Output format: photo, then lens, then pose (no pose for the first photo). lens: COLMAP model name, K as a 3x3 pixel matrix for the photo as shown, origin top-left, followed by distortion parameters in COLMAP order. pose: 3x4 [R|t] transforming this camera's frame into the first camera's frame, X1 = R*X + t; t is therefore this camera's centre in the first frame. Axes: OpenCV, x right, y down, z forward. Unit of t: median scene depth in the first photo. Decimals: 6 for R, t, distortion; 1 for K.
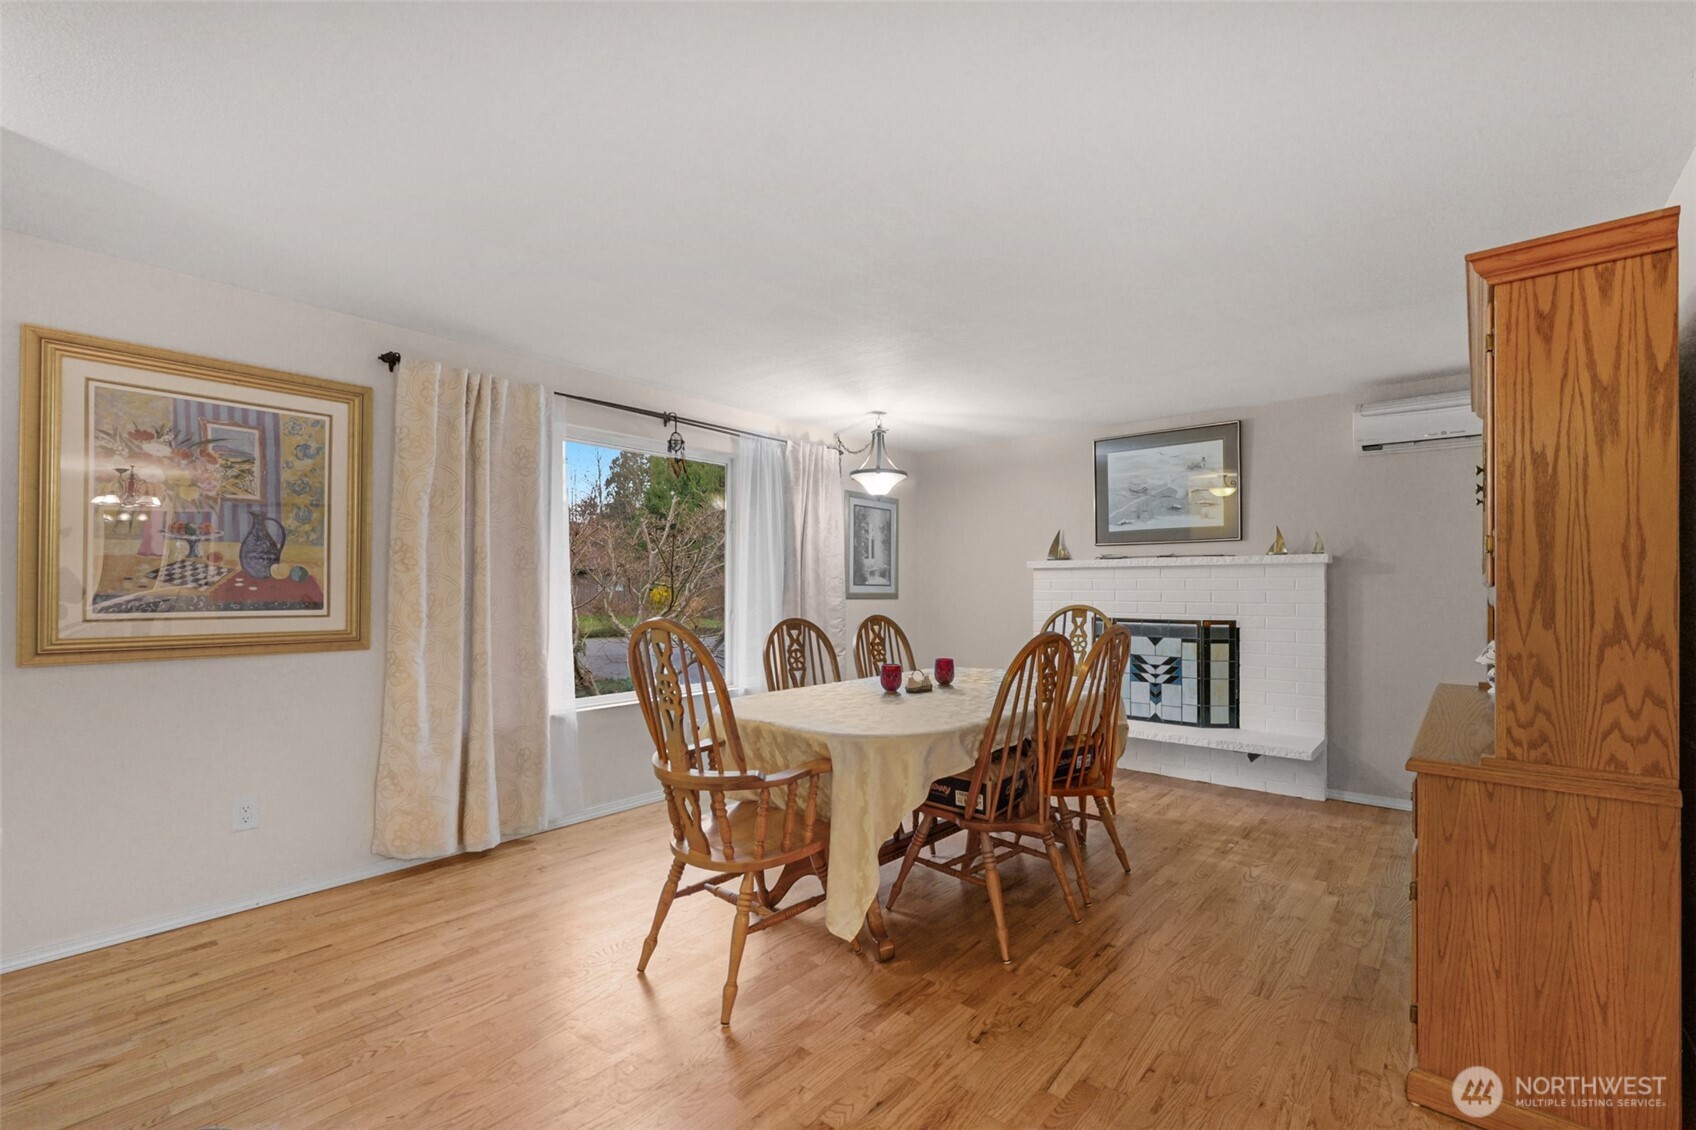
lens RADIAL K [[734.8, 0, 853.4], [0, 734.8, 586.8], [0, 0, 1]] dist [0.014428, -0.000144]
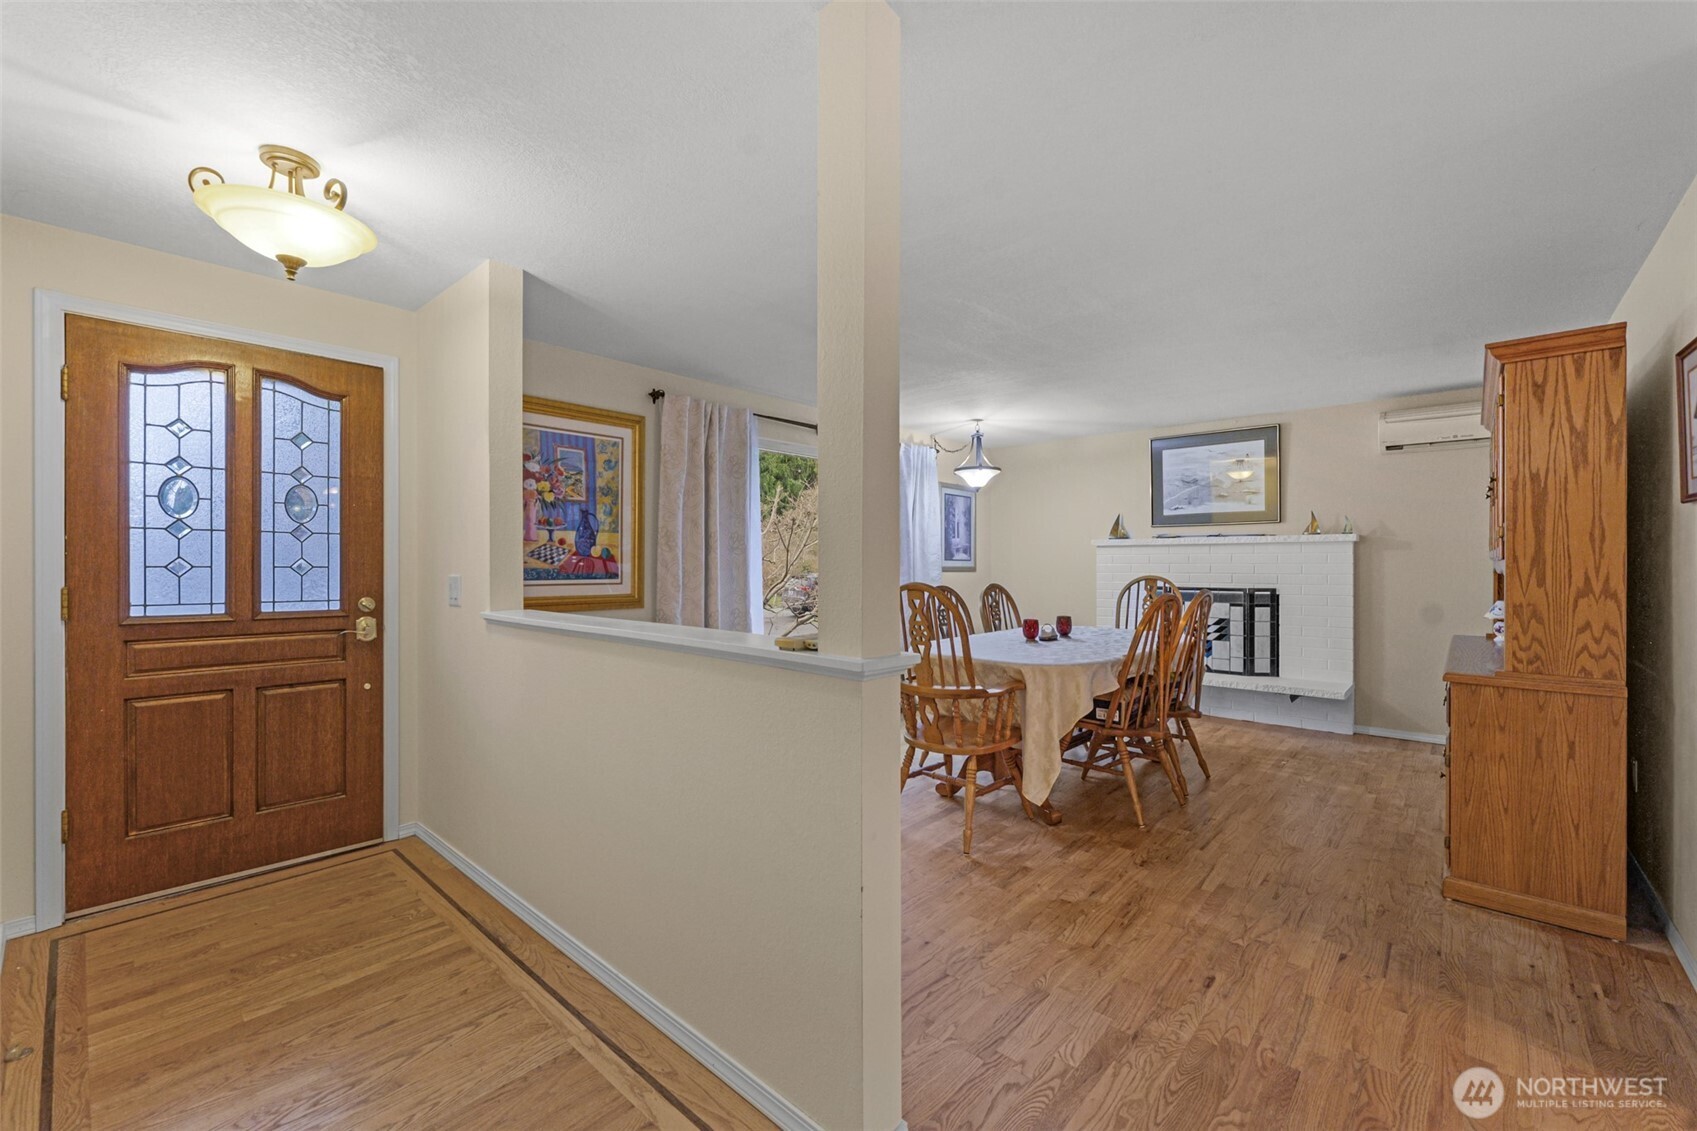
lens RADIAL K [[686.4, 0, 848.5], [0, 686.4, 565.5], [0, 0, 1]] dist [0.018147, 0.000218]
pose [[0.999509, -0.002456, -0.031242, -0.250272], [0.002620, 0.999983, 0.005217, 0.000126], [0.031229, -0.005296, 0.999498, -0.270769]]
